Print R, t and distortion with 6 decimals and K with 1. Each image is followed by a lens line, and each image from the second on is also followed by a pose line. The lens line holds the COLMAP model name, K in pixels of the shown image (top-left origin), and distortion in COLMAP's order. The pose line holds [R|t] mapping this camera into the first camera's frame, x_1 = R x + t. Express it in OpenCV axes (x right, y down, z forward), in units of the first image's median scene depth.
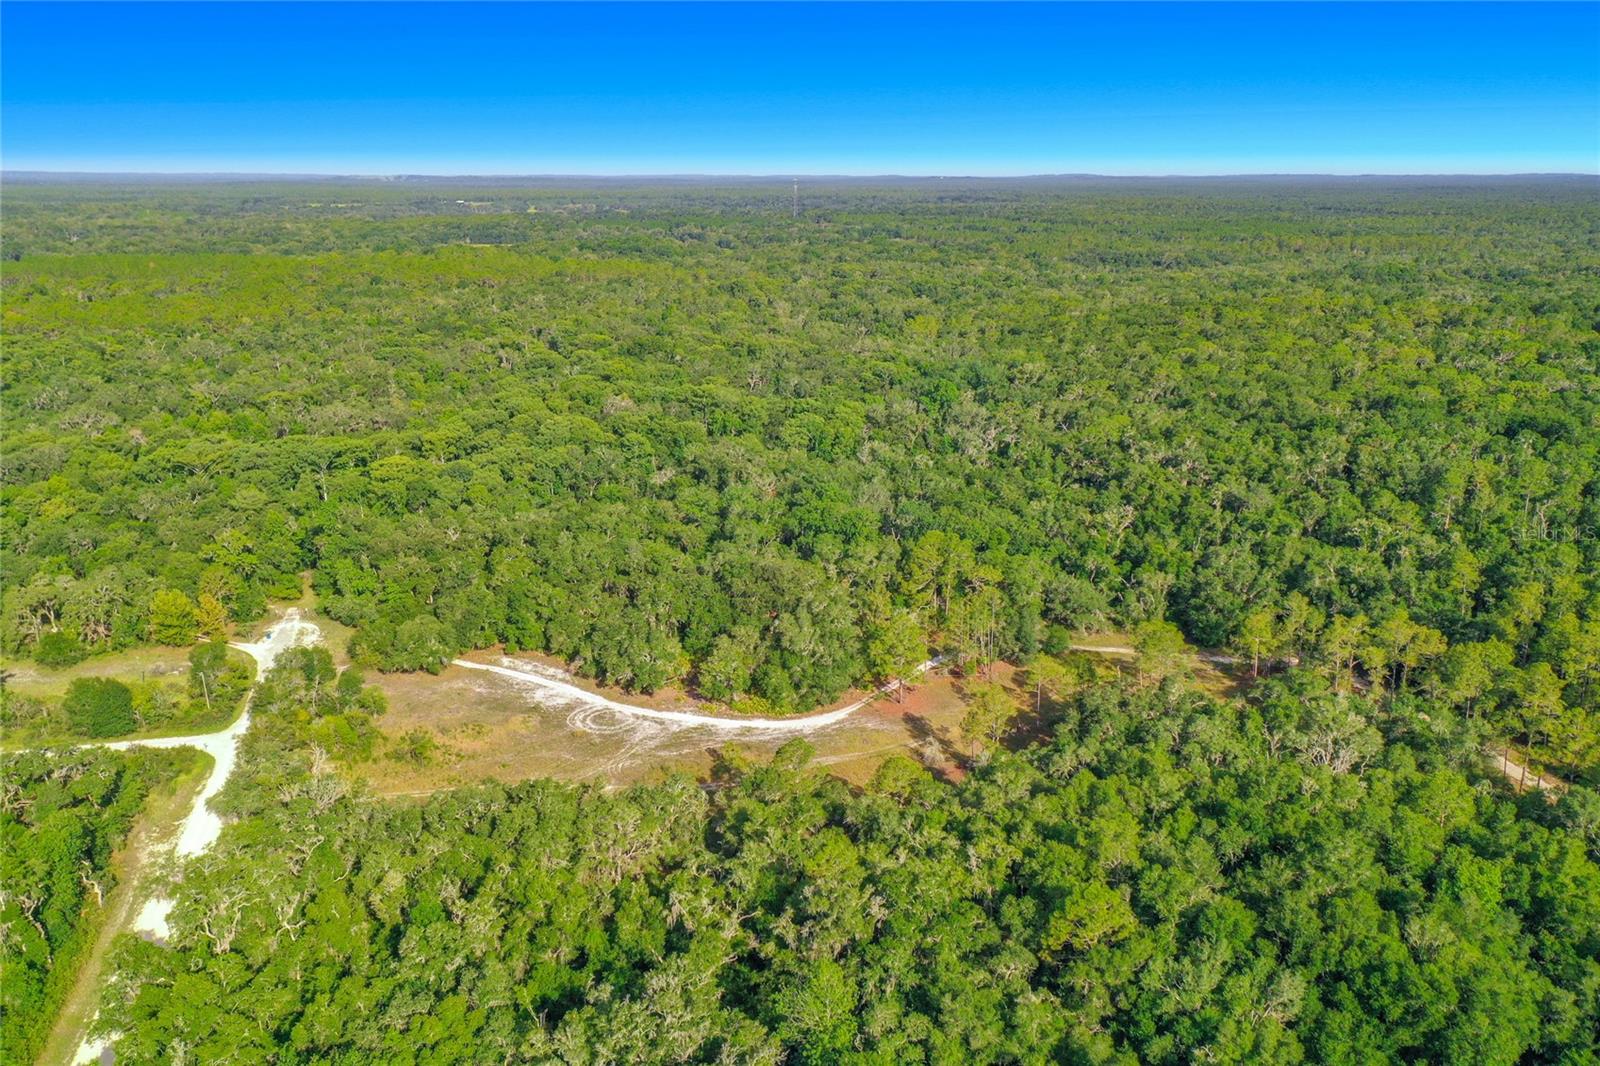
lens RADIAL K [[1245.1, 0, 800.0], [0, 1245.1, 533.0], [0, 0, 1]] dist [0.001500, 0.002815]
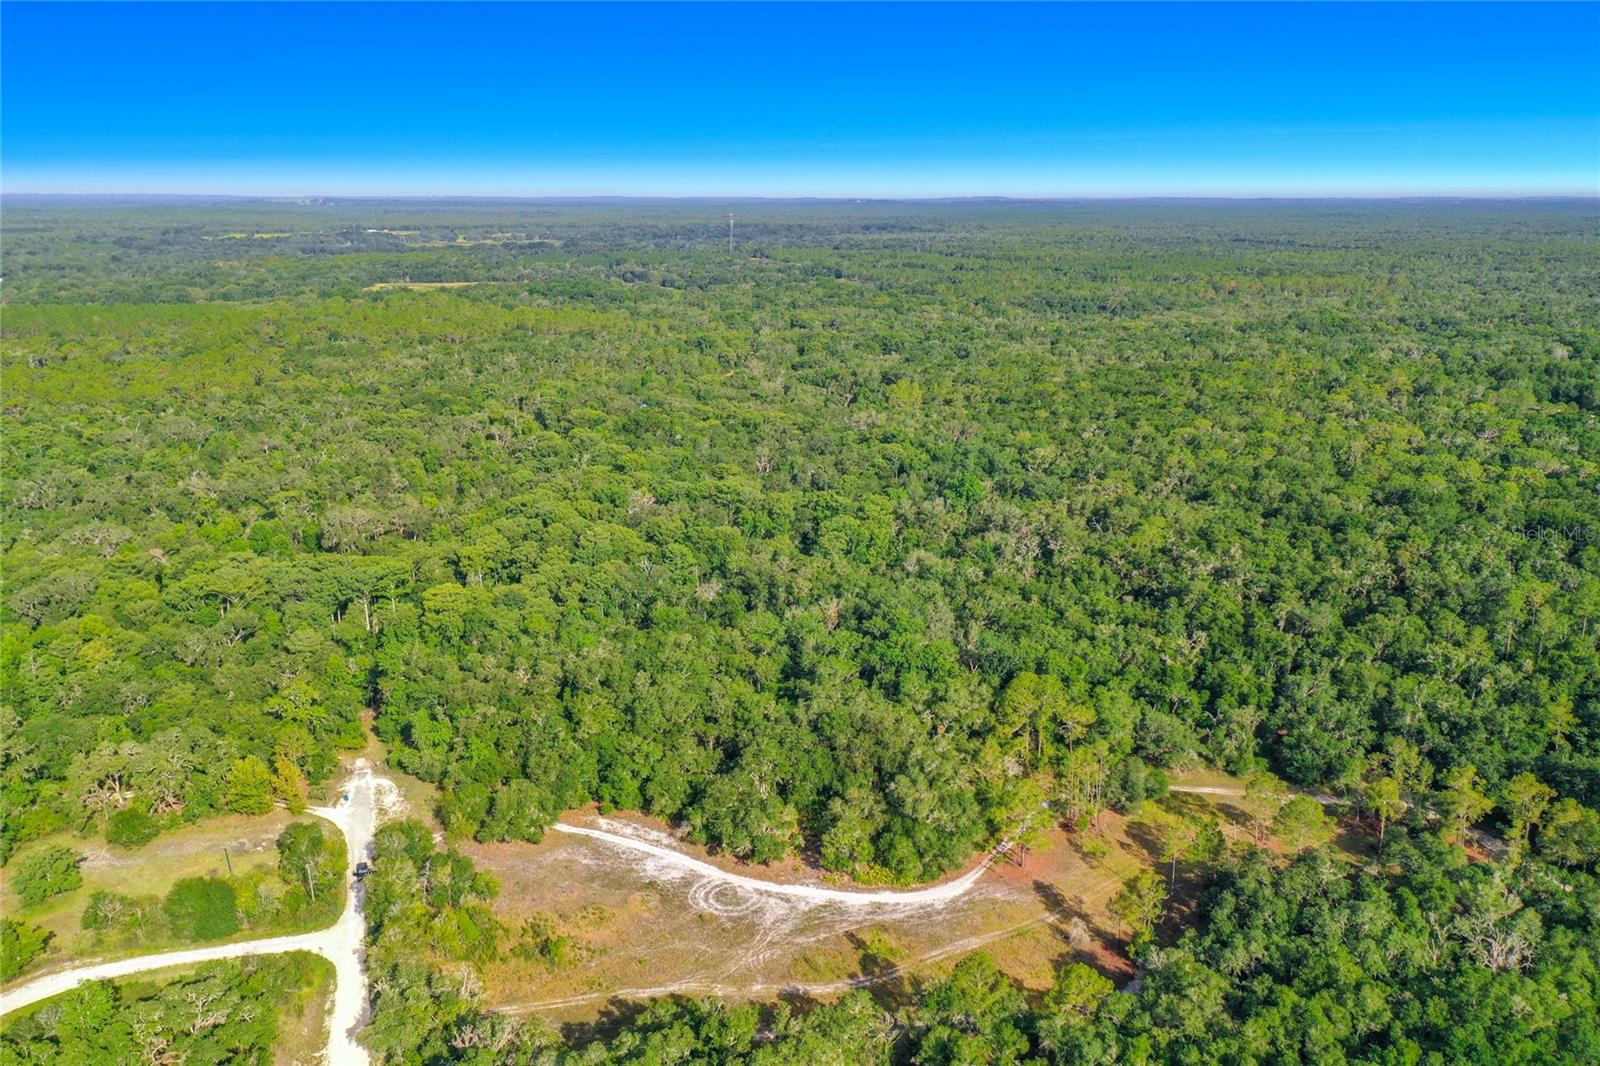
lens RADIAL K [[1232.5, 0, 801.5], [0, 1232.5, 536.6], [0, 0, 1]] dist [0.000545, 0.001955]
pose [[0.998084, -0.014684, 0.060104, -0.128995], [0.015527, 0.999787, -0.013573, -0.099178], [-0.059891, 0.014481, 0.998100, 0.027417]]
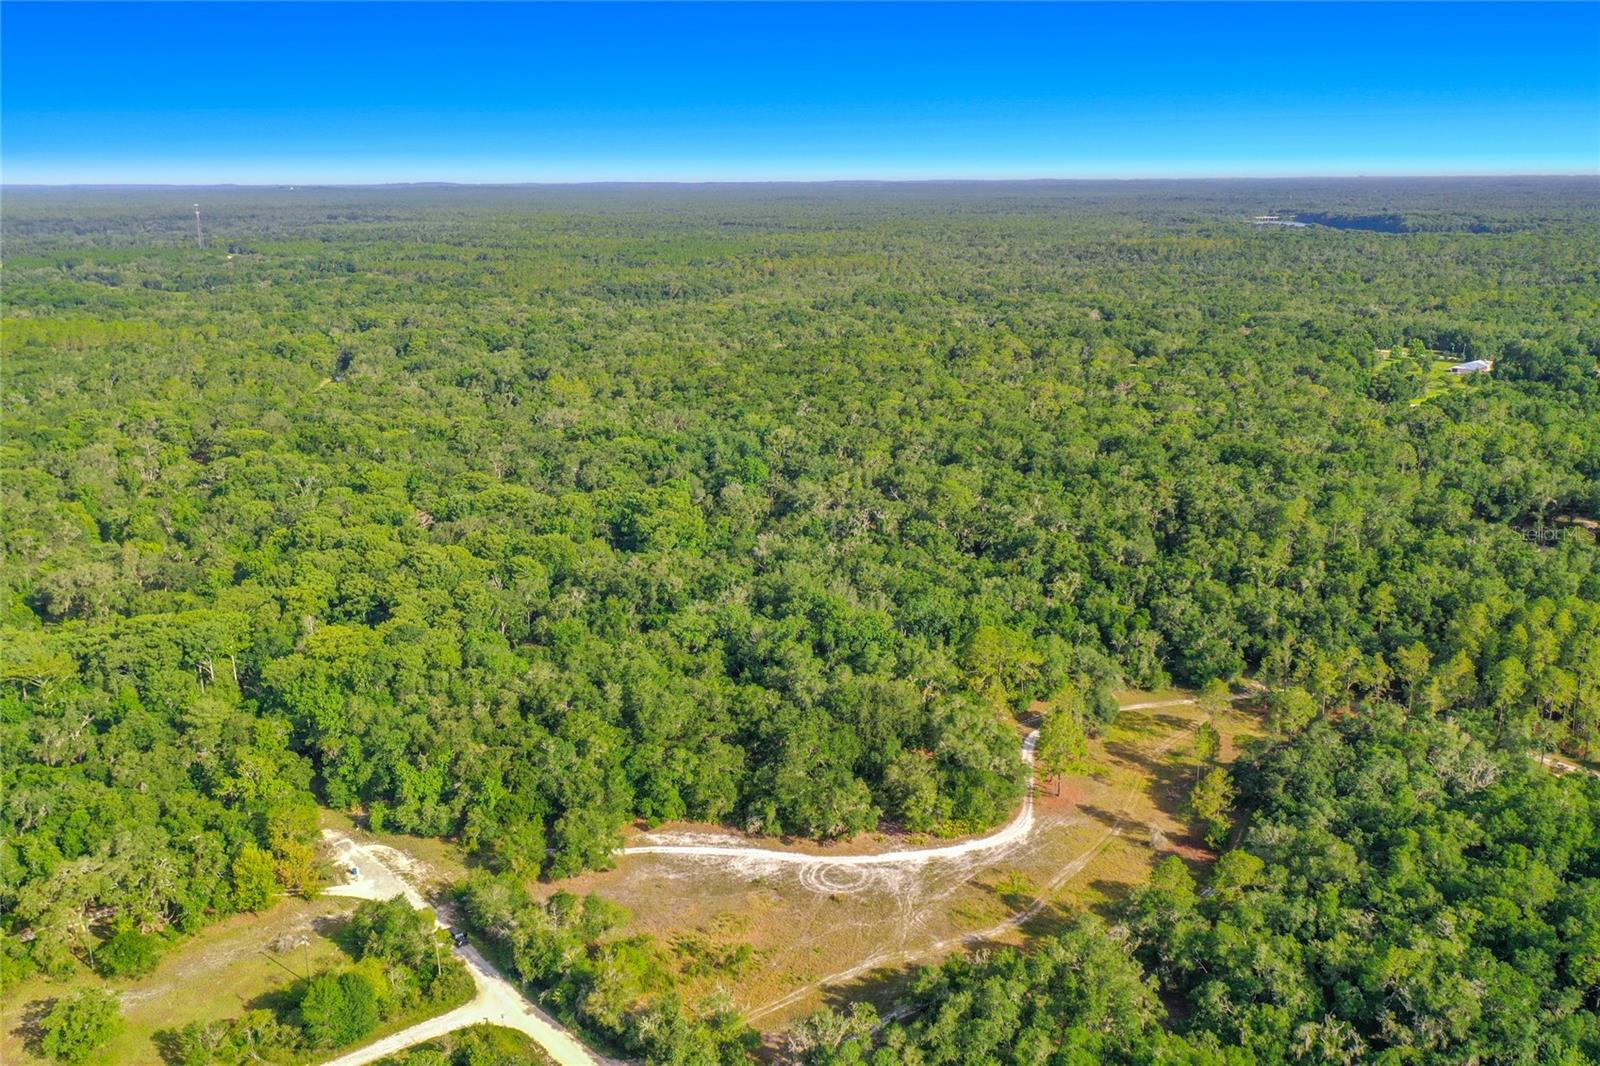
lens RADIAL K [[1281.8, 0, 796.4], [0, 1281.8, 531.4], [0, 0, 1]] dist [0.000219, 0.004326]
pose [[0.892852, -0.122862, 0.433268, -0.499842], [0.130372, 0.991387, 0.012465, -0.116167], [-0.431067, 0.045356, 0.901179, 0.075678]]
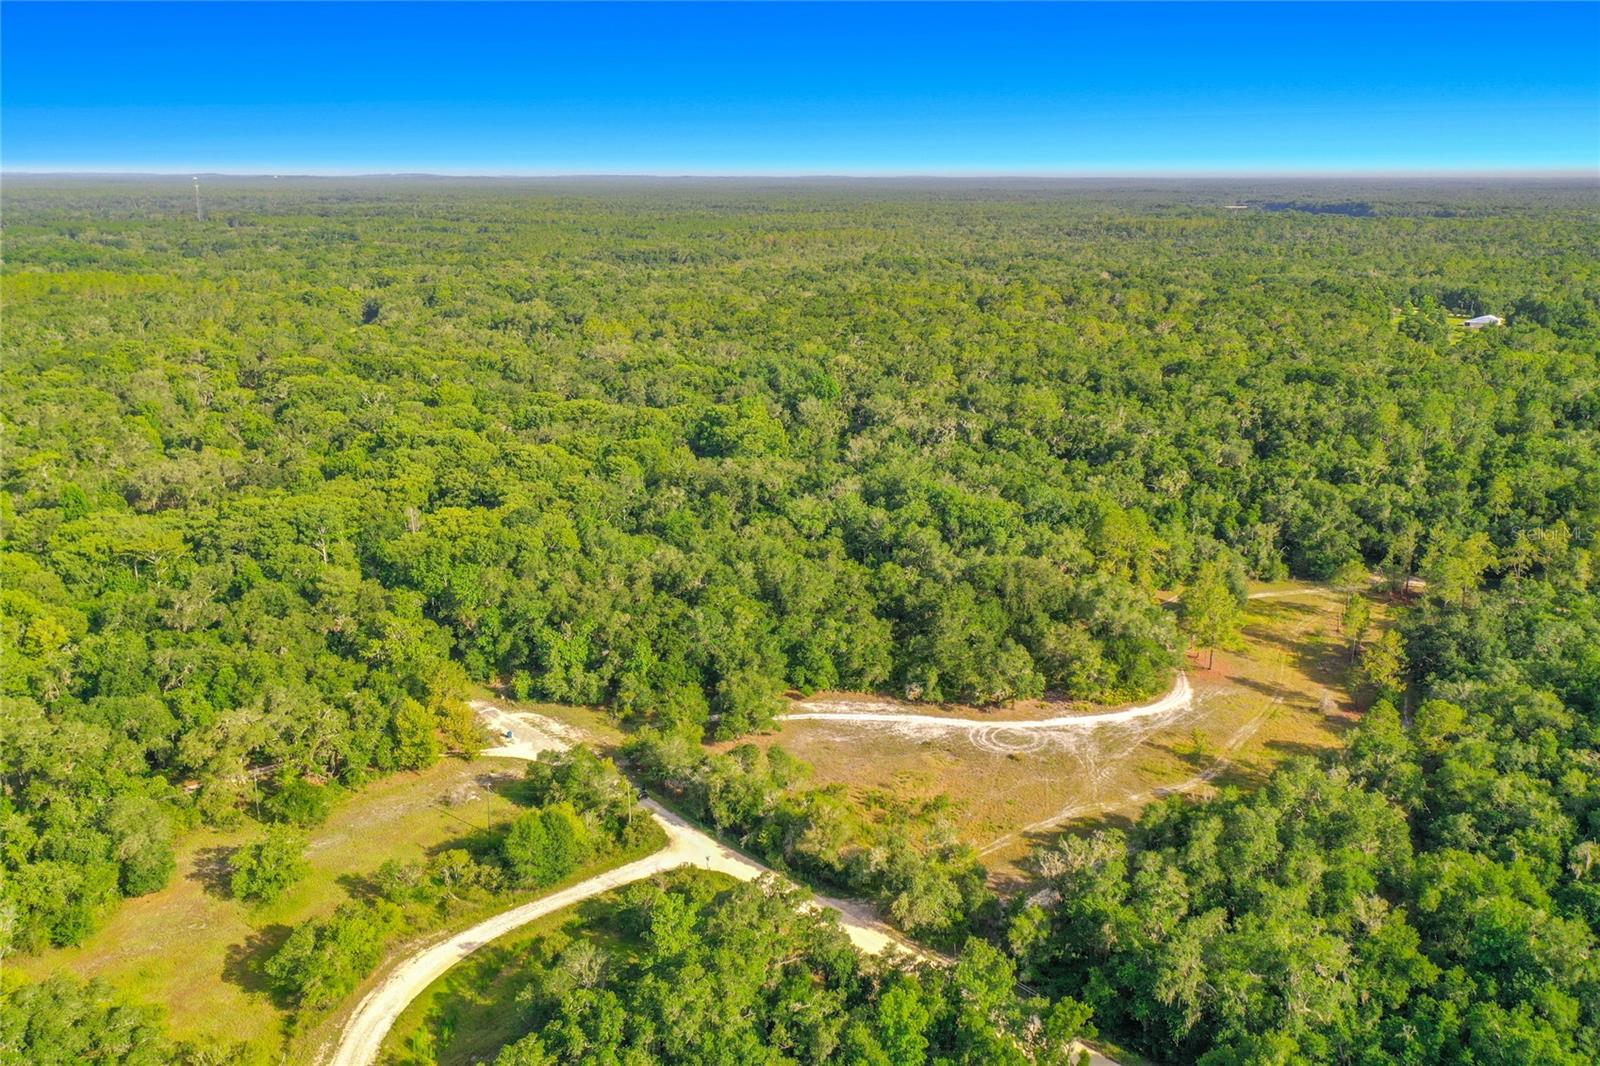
lens RADIAL K [[1245.1, 0, 800.0], [0, 1245.1, 533.0], [0, 0, 1]] dist [0.001500, 0.002815]
pose [[0.883340, -0.128263, 0.450843, -0.599765], [0.128683, 0.991236, 0.029873, -0.047532], [-0.450723, 0.031627, 0.892103, 0.181434]]
